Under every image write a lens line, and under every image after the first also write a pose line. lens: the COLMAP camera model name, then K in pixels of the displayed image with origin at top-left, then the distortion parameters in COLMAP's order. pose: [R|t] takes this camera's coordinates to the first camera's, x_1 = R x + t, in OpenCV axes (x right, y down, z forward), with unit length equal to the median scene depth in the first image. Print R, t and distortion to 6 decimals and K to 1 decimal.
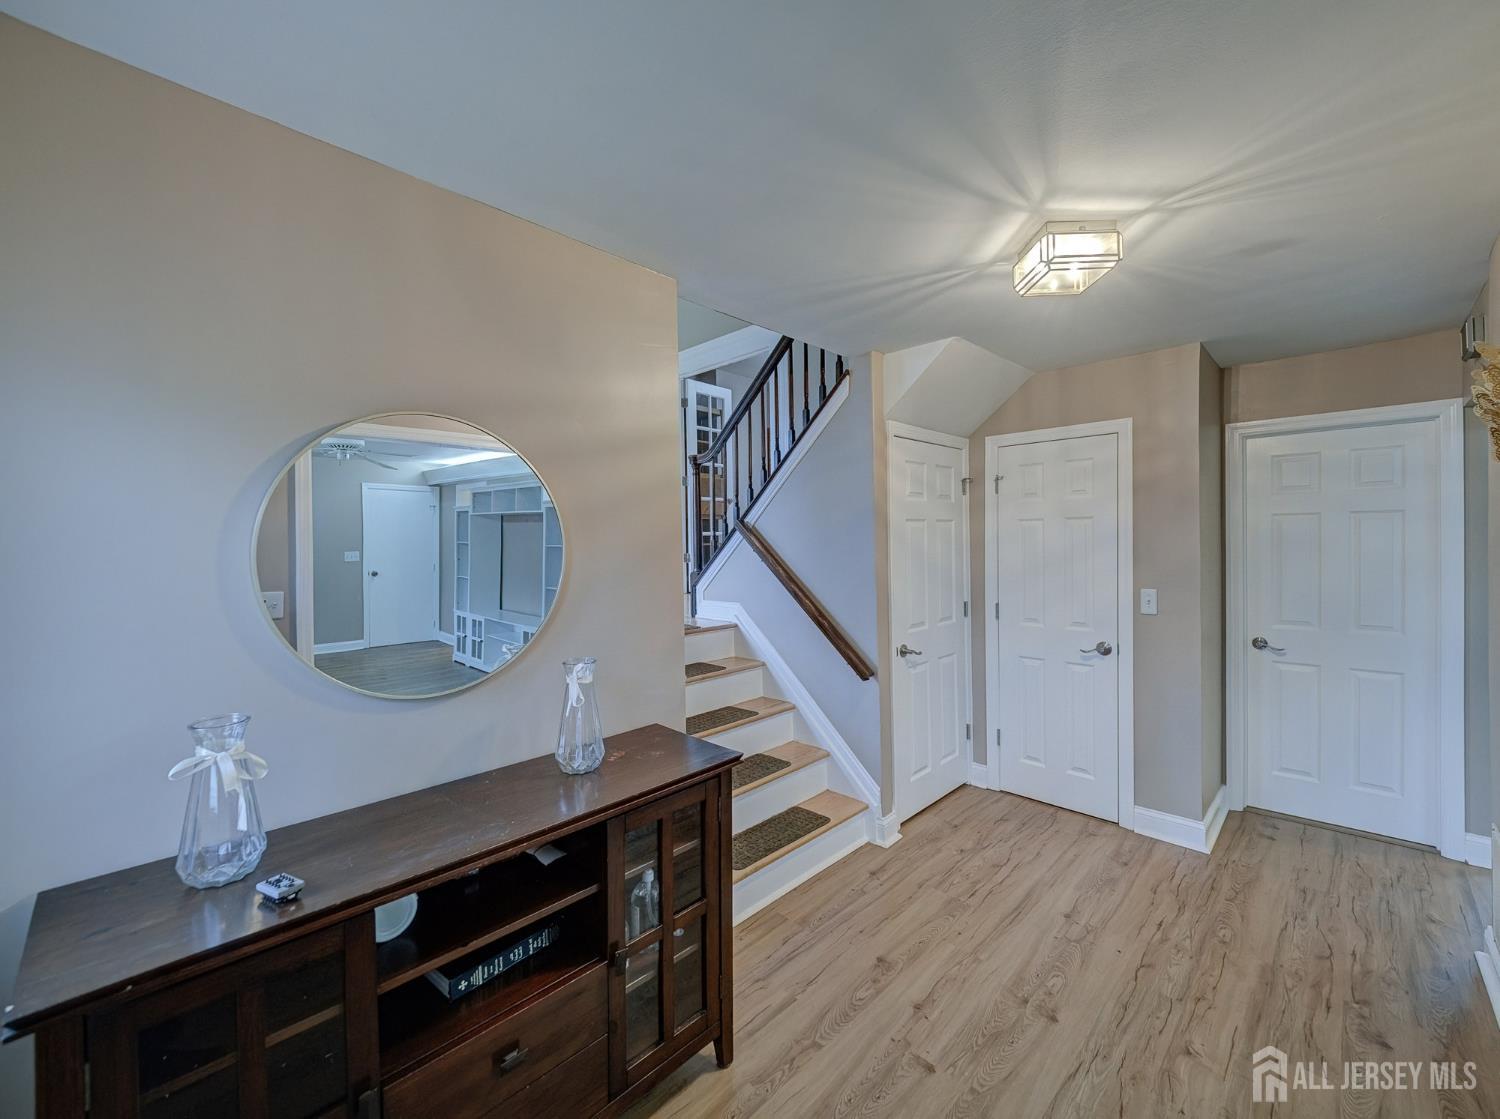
lens RADIAL K [[619.5, 0, 745.5], [0, 619.5, 537.4], [0, 0, 1]] dist [0.021787, -0.010532]
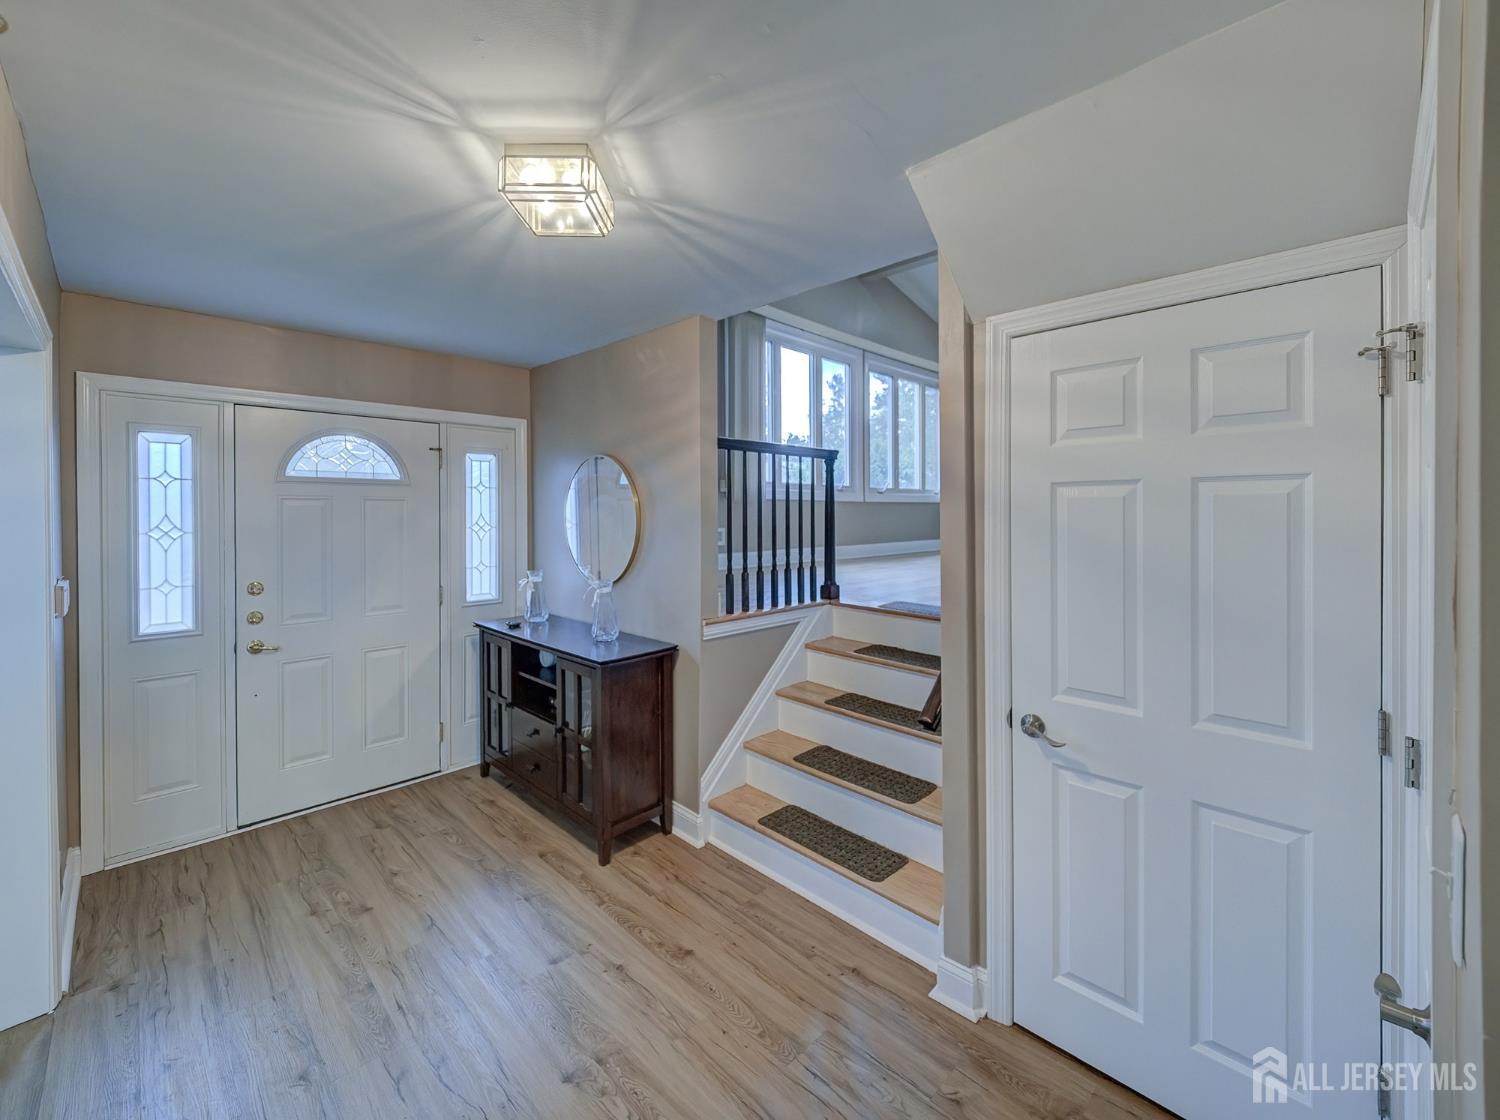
lens RADIAL K [[657.3, 0, 781.6], [0, 657.3, 499.1], [0, 0, 1]] dist [-0.000873, -0.000365]
pose [[-0.003724, 0.003033, -0.999988, 1.075165], [0.006074, 0.999977, 0.003010, -0.026888], [0.999975, -0.006063, -0.003743, 1.003766]]
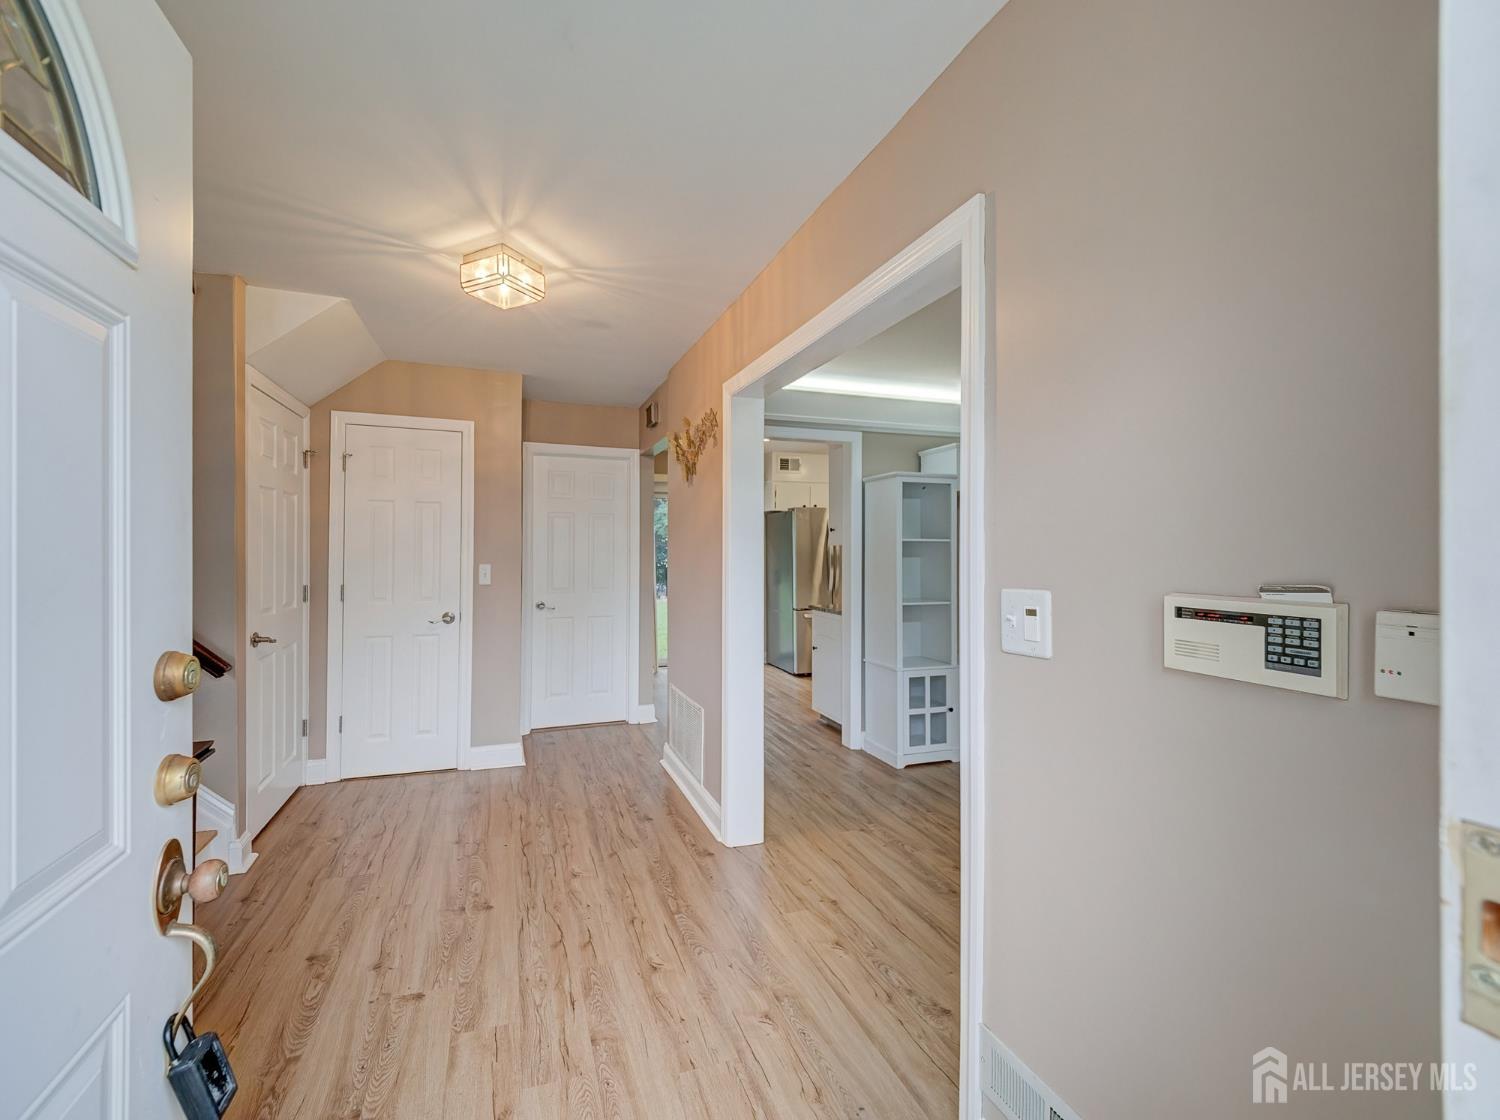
lens RADIAL K [[621.9, 0, 739.2], [0, 621.9, 531.3], [0, 0, 1]] dist [0.007553, -0.010916]
pose [[0.425178, 0.042327, 0.904120, -0.309543], [-0.017597, 0.999104, -0.038499, 0.073297], [-0.904939, 0.000459, 0.425542, 0.053921]]
